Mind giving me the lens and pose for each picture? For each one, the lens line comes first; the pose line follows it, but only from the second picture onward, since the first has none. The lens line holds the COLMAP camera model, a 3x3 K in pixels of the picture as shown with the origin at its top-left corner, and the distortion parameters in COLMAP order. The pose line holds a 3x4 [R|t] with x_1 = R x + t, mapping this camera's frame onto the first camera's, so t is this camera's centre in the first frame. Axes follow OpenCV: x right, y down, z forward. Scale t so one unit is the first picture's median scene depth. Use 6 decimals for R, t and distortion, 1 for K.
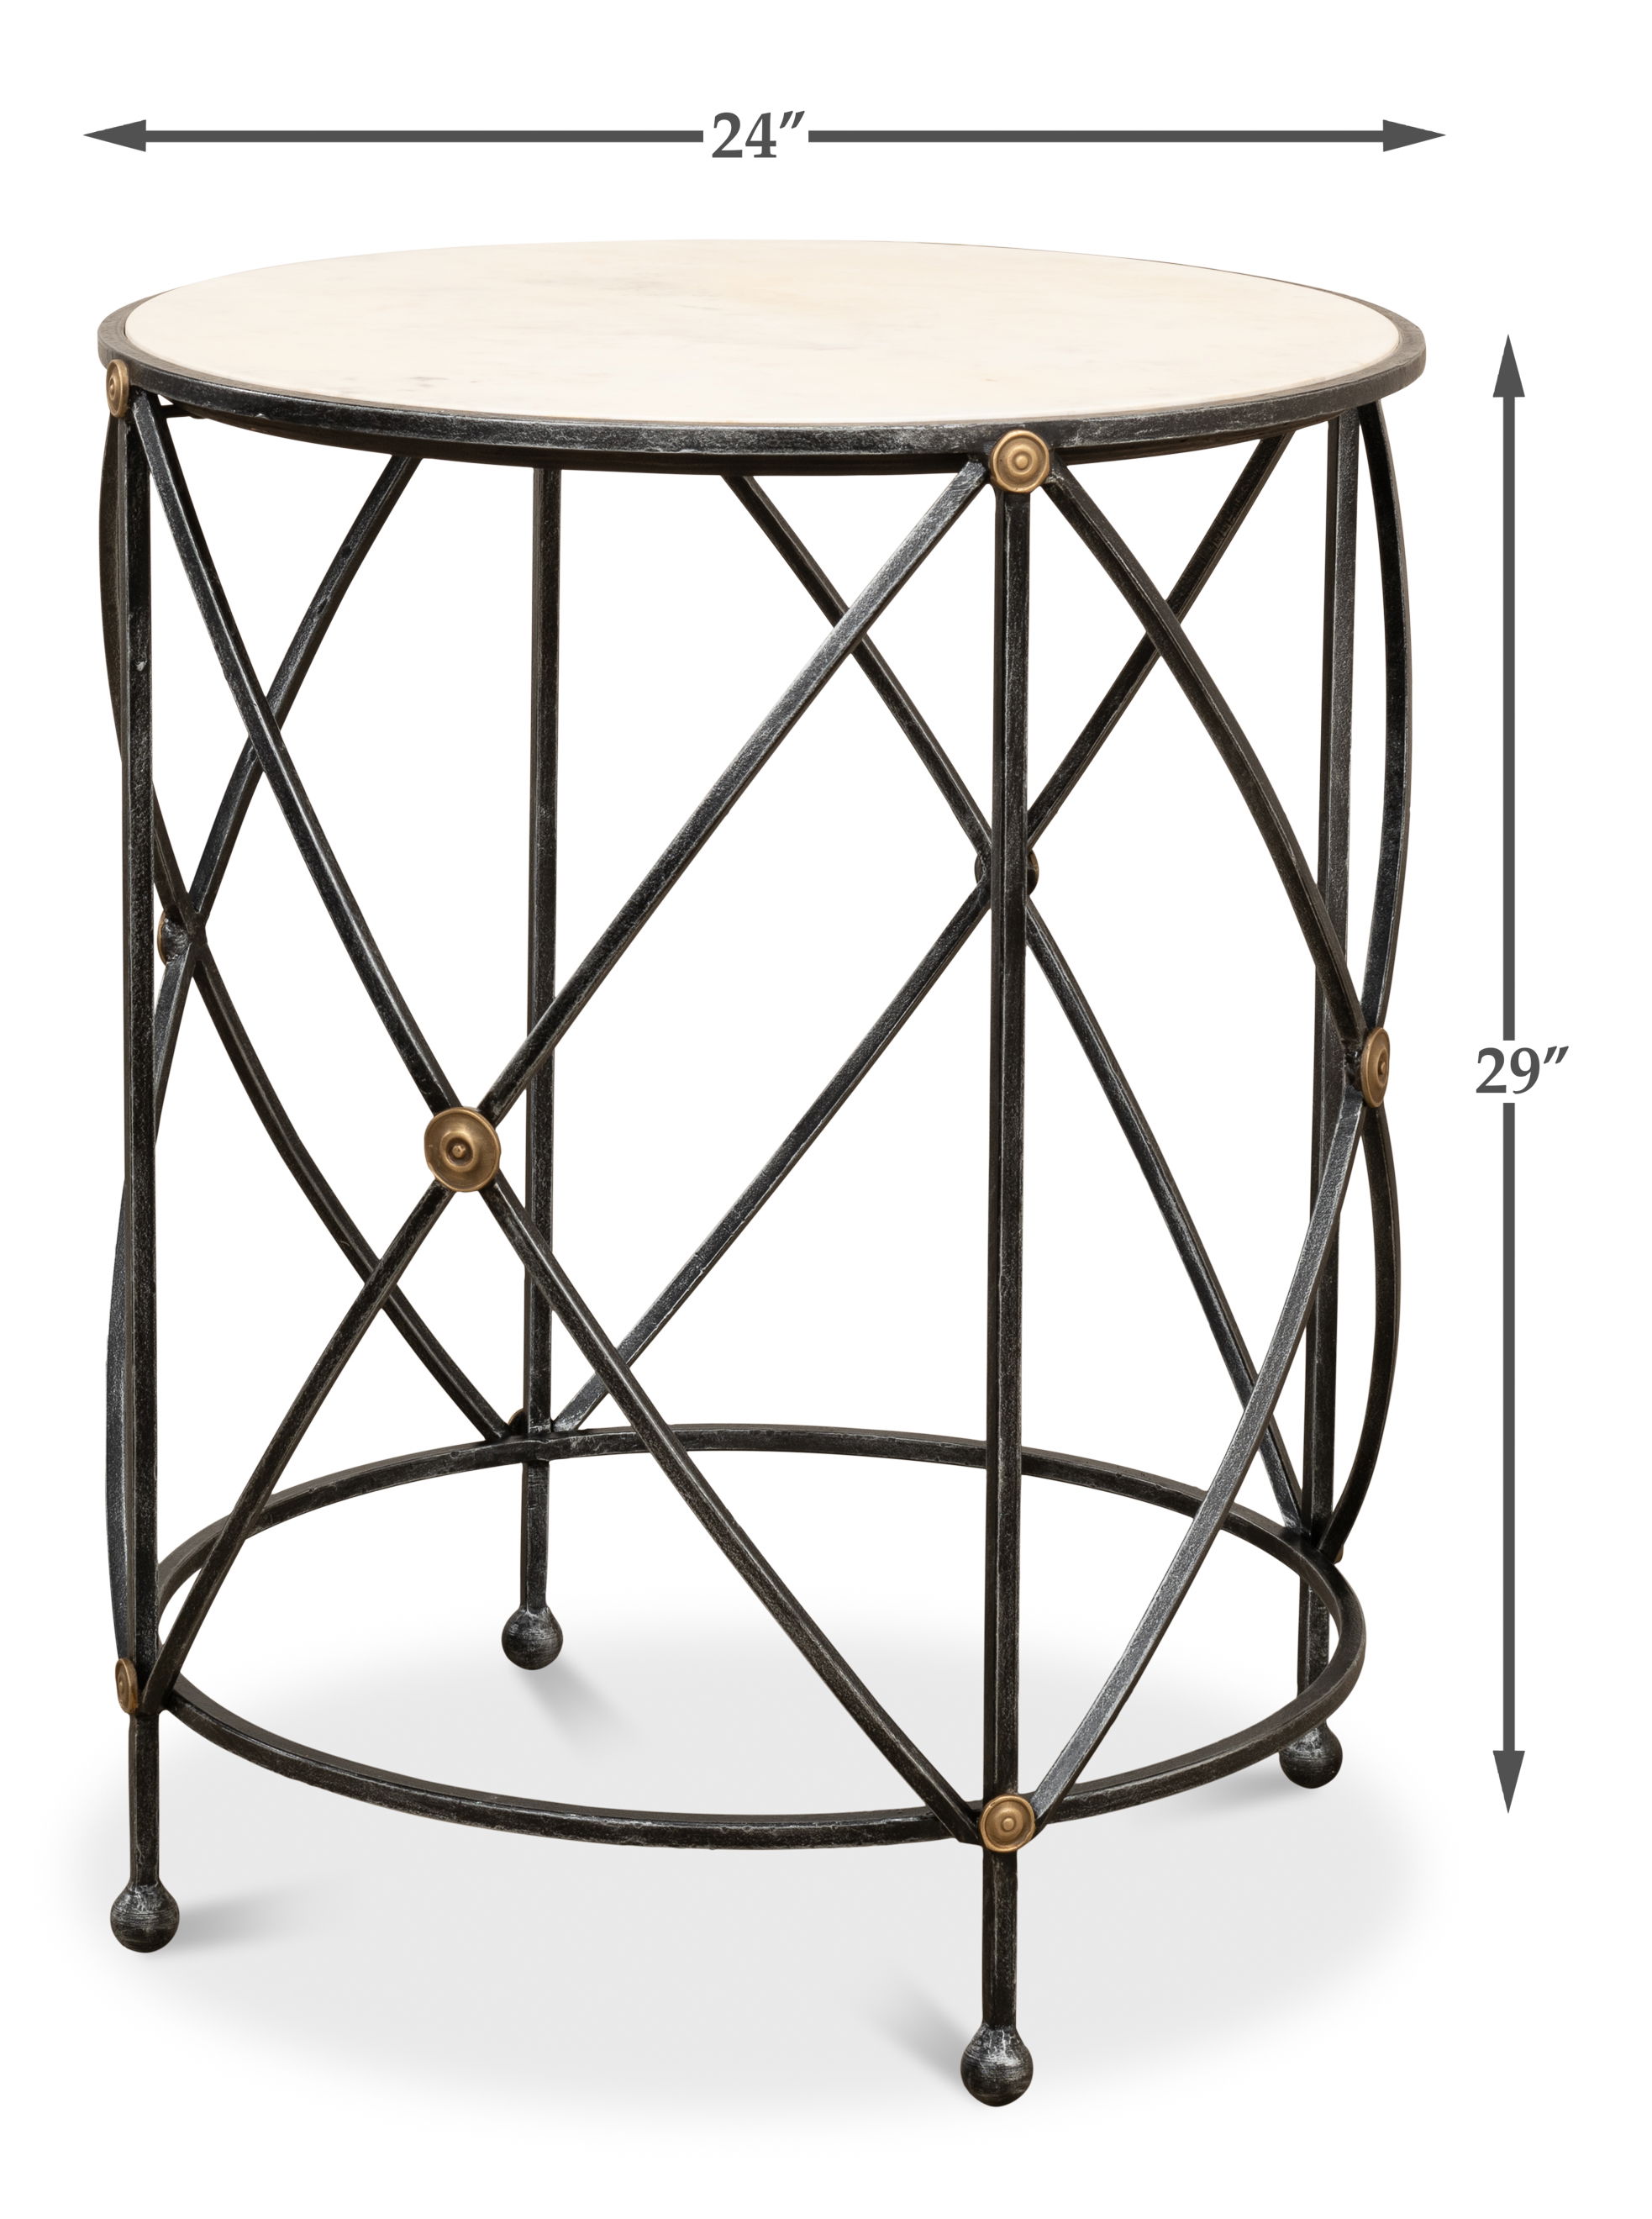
lens RADIAL K [[7051.6, 0, 825.3], [0, 7051.6, 1171.9], [0, 0, 1]] dist [-0.057126, -0.063816]
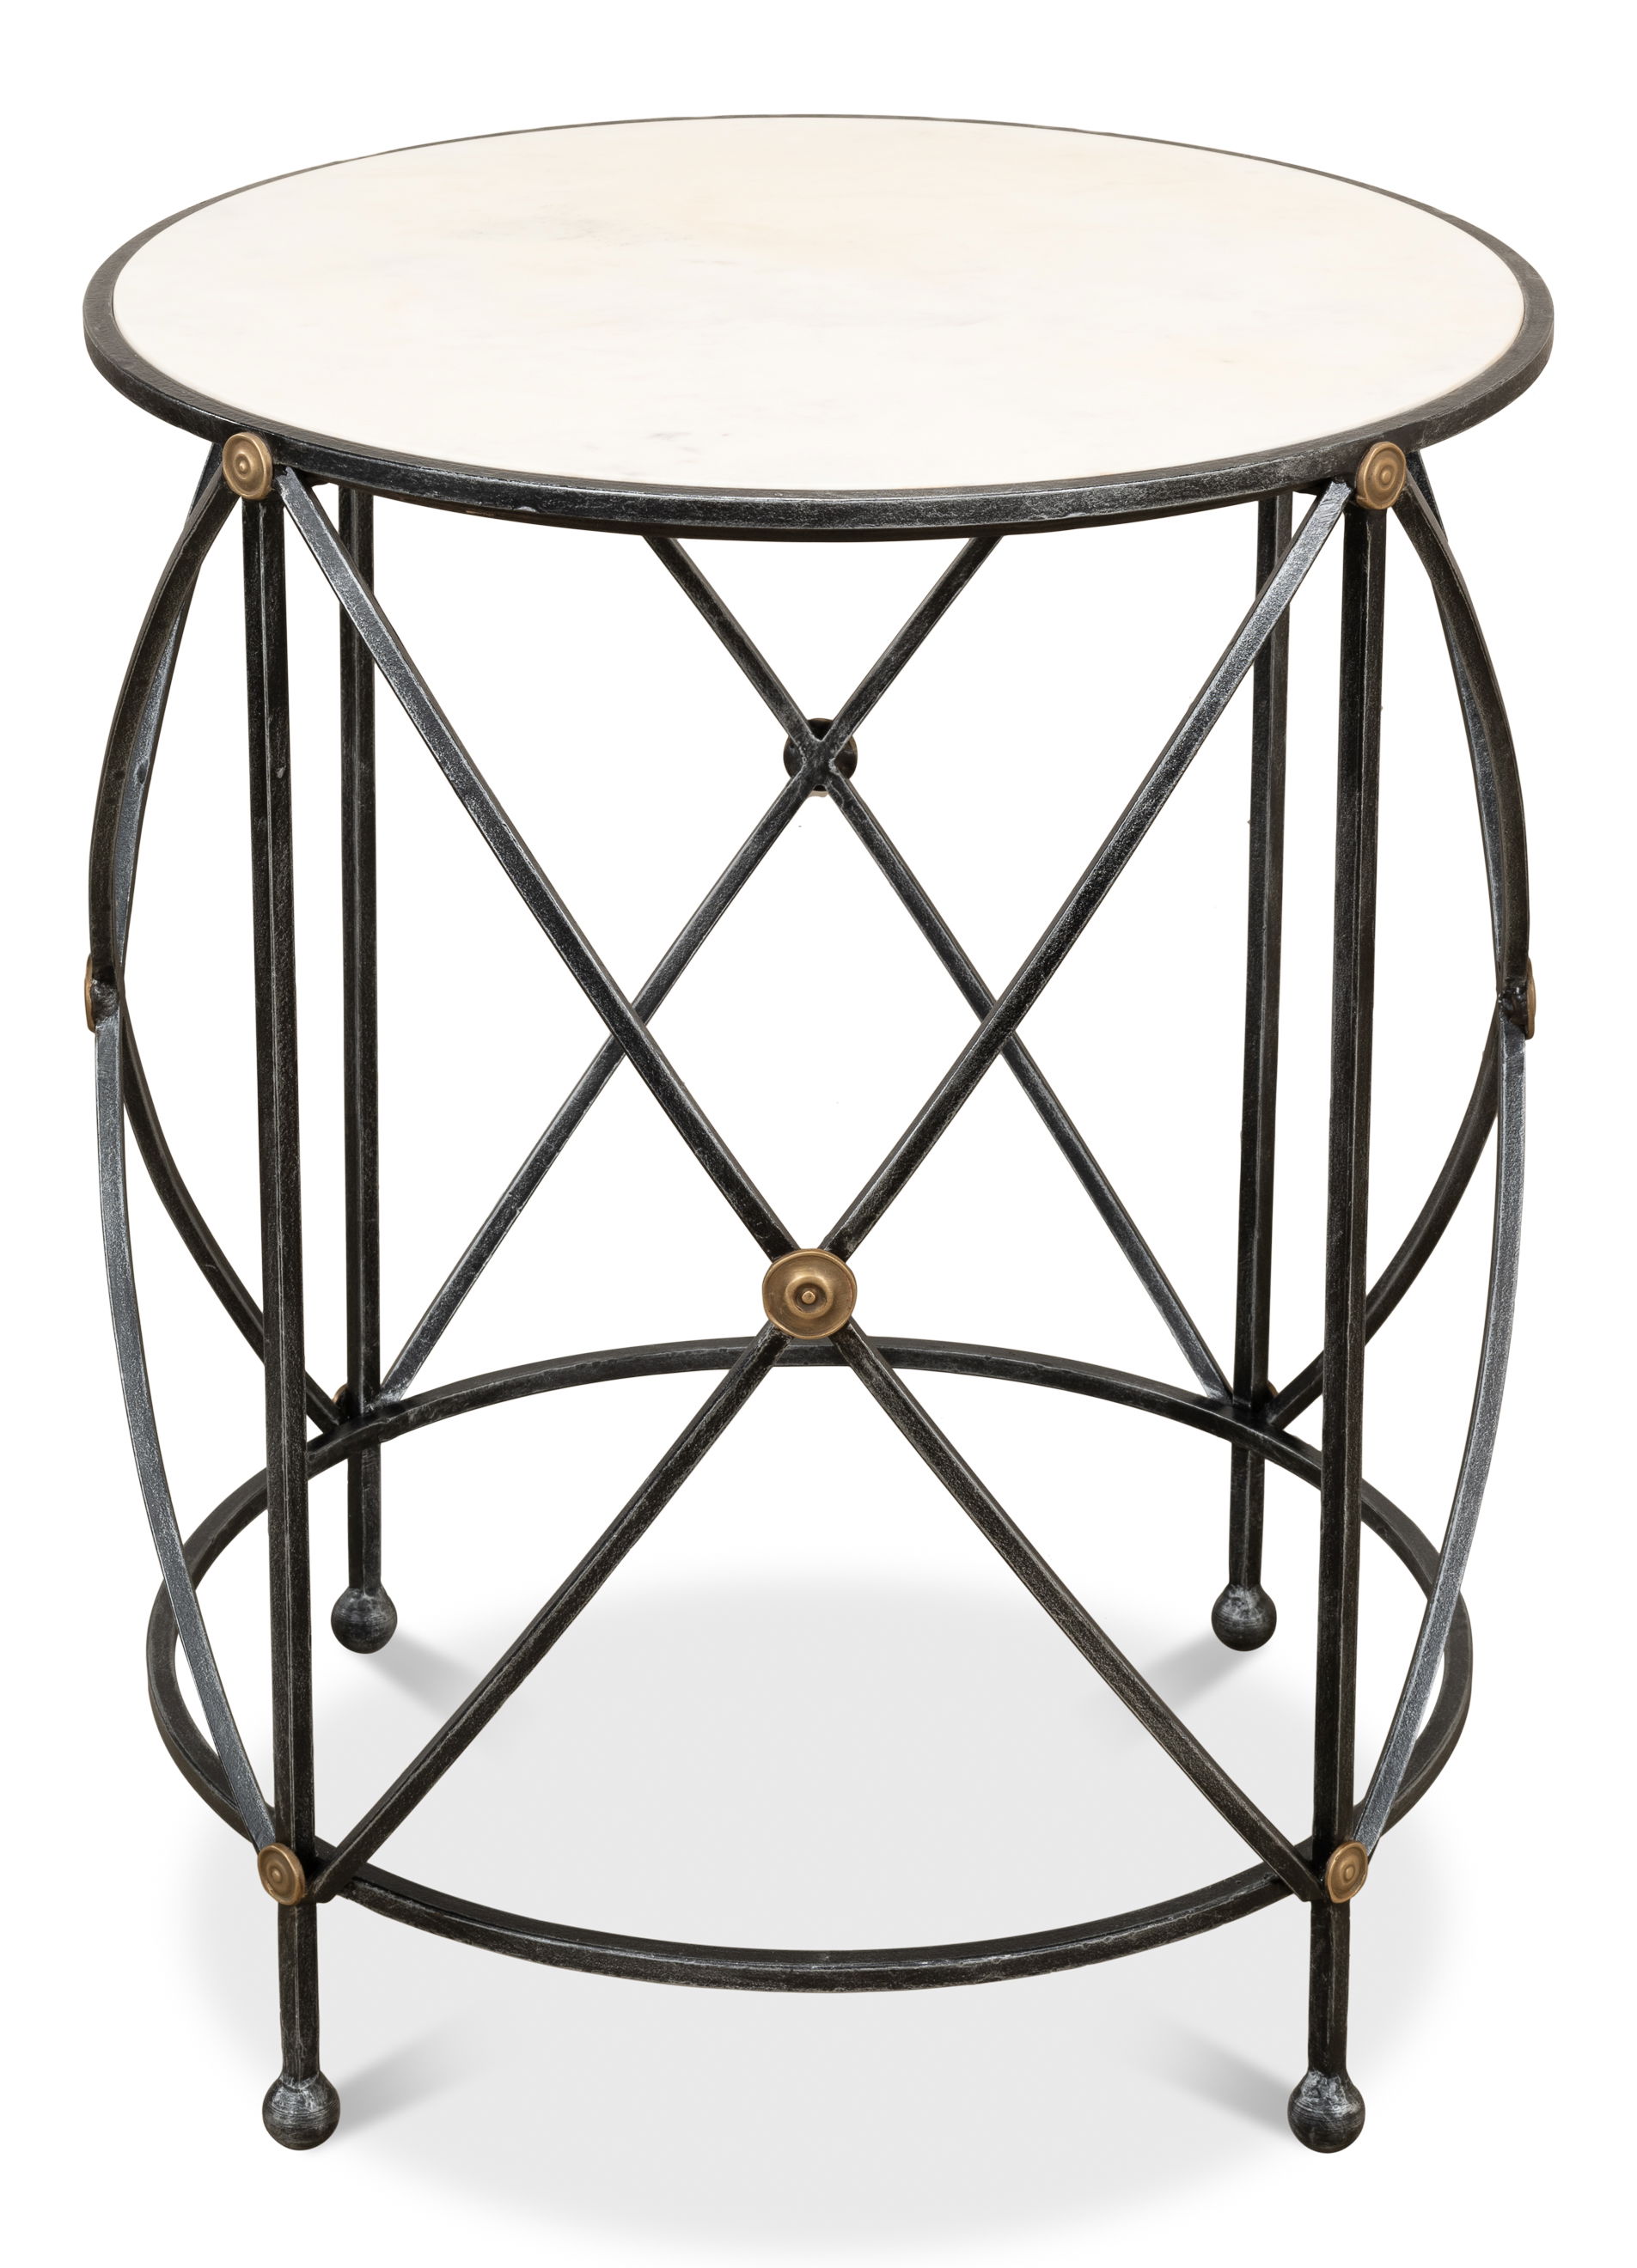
lens RADIAL K [[5891.1, 0, 542.6], [0, 5891.1, 578.2], [0, 0, 1]] dist [-0.047952, 0.121921]
pose [[0.916545, -0.135991, 0.376102, -0.346944], [0.111030, 0.989968, 0.087379, -0.160068], [-0.384211, -0.038328, 0.922449, 0.327820]]
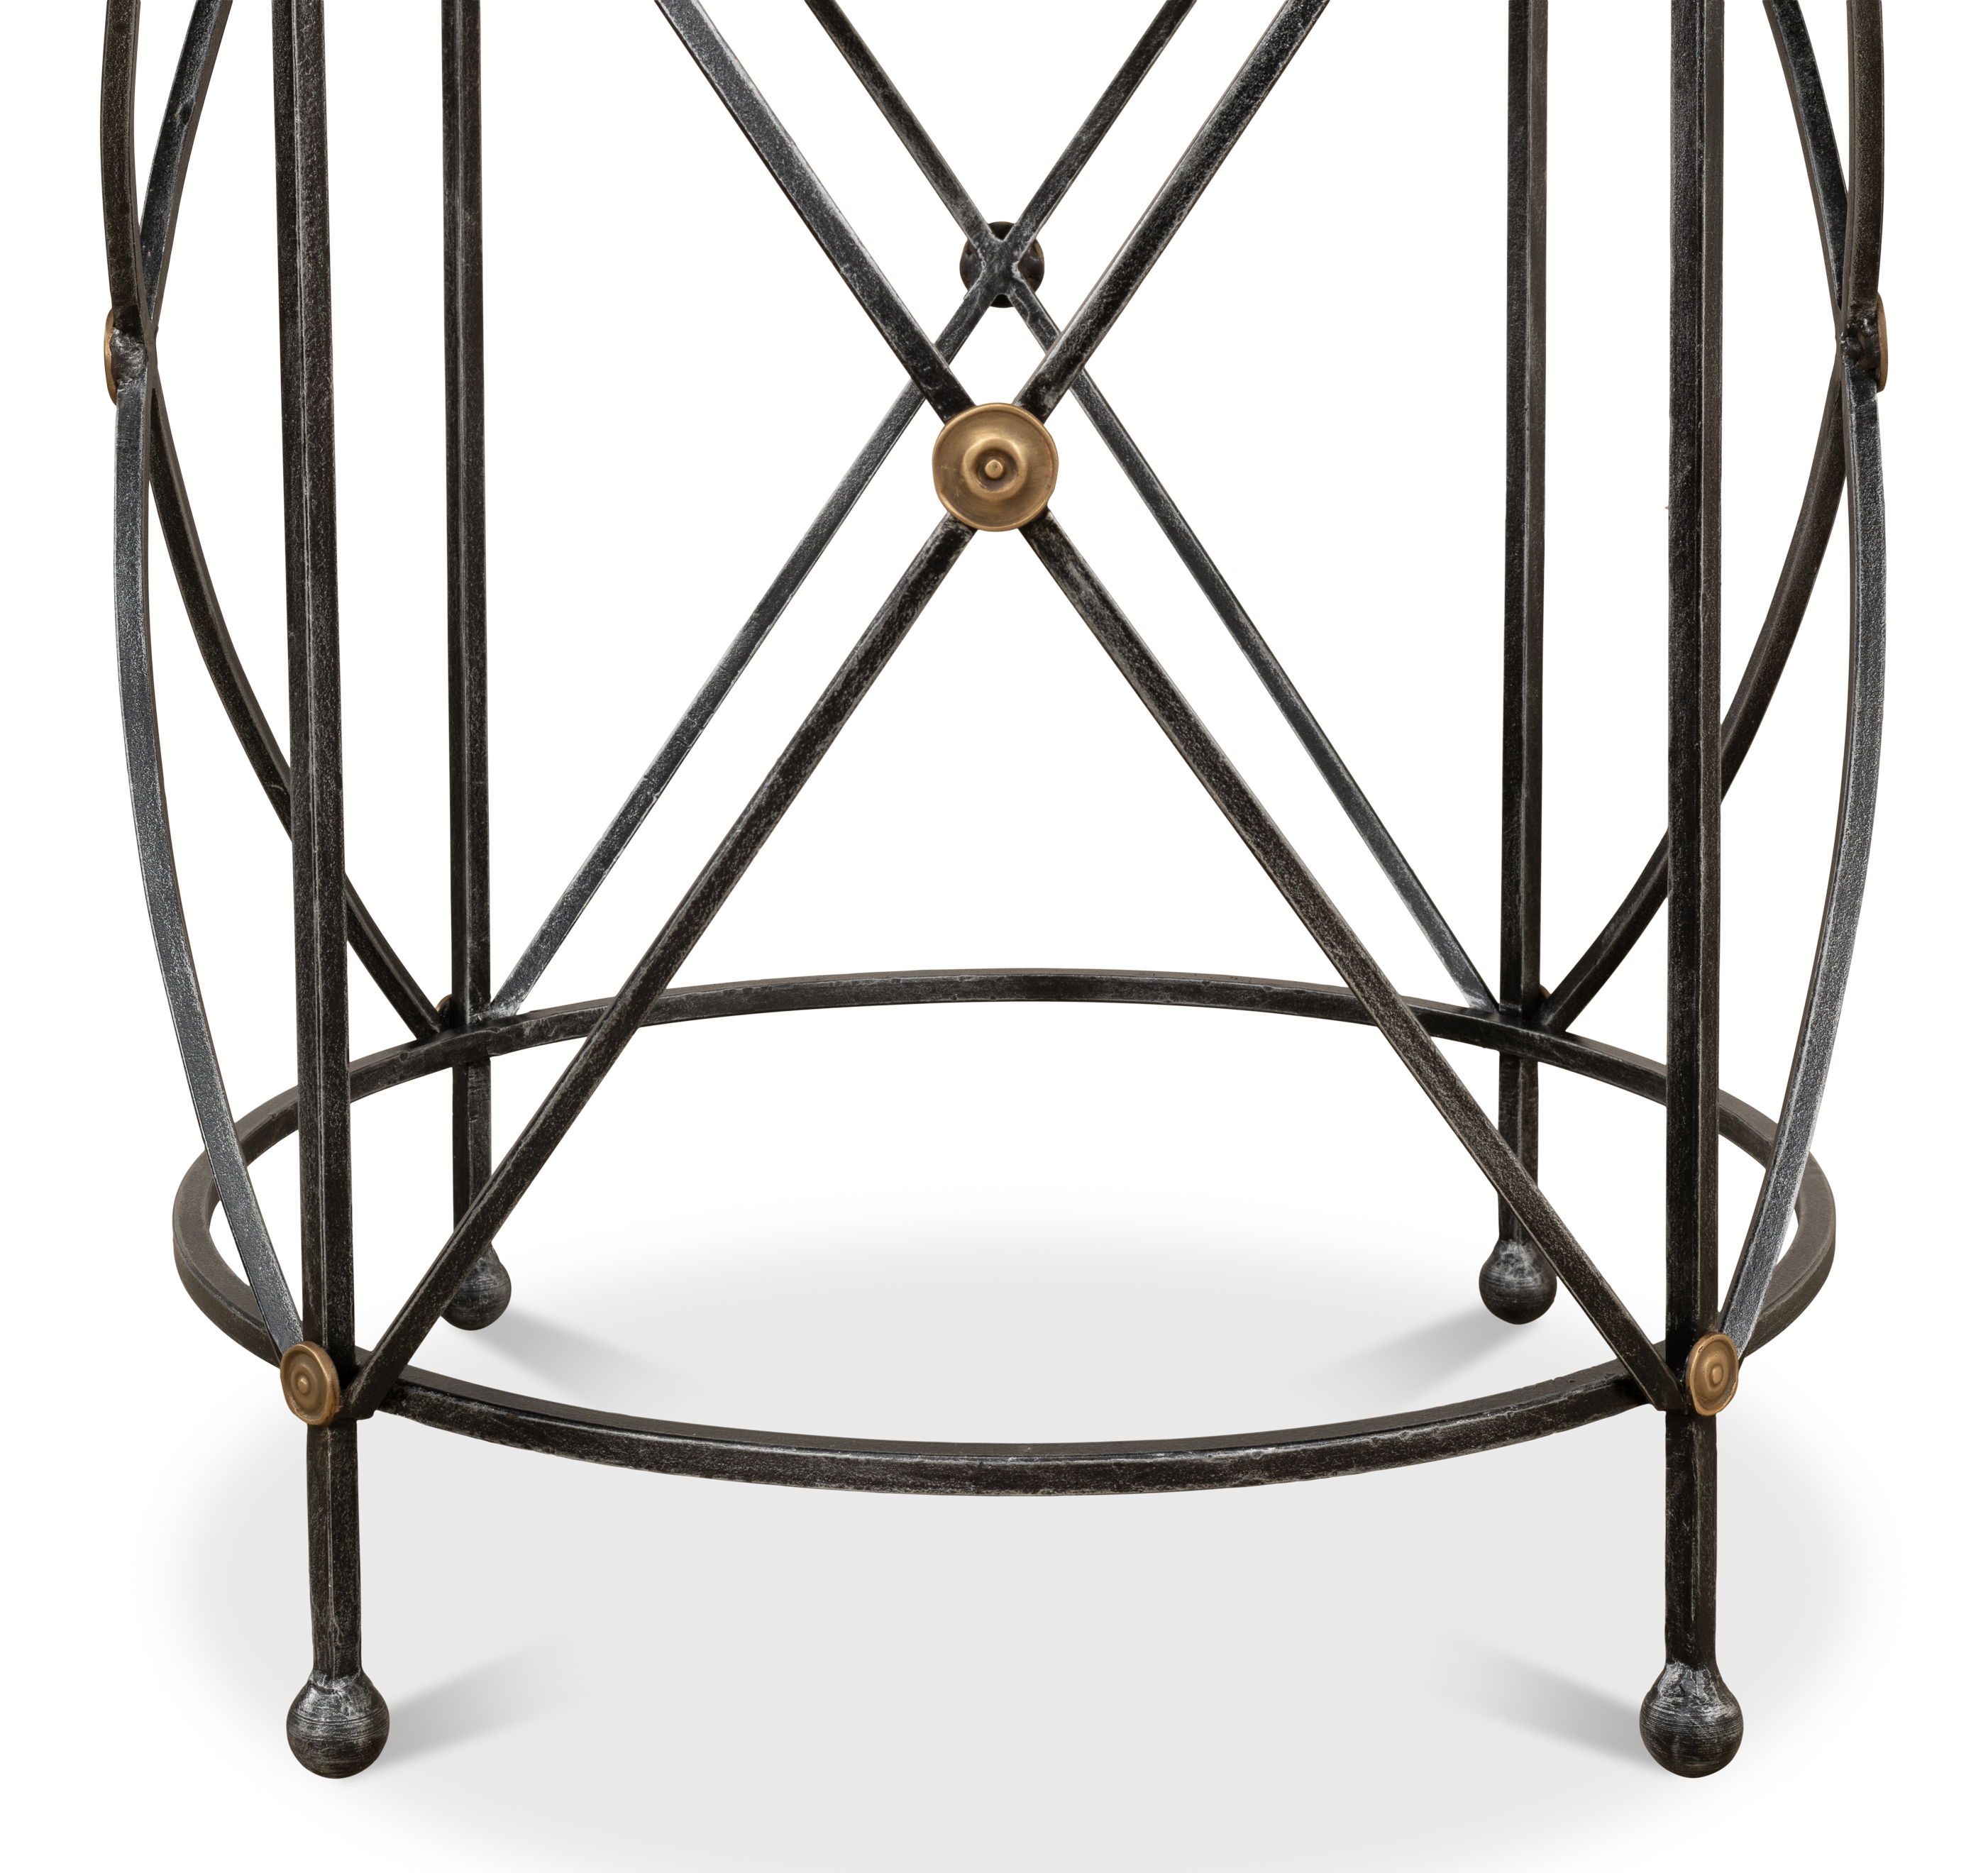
lens RADIAL K [[4378.8, 0, 768.2], [0, 4378.8, 616.0], [0, 0, 1]] dist [-0.006425, -0.027461]
pose [[0.918289, -0.072780, 0.389164, -0.231138], [0.113255, 0.990171, -0.082062, 0.041926], [-0.379366, 0.119431, 0.917506, 0.625586]]
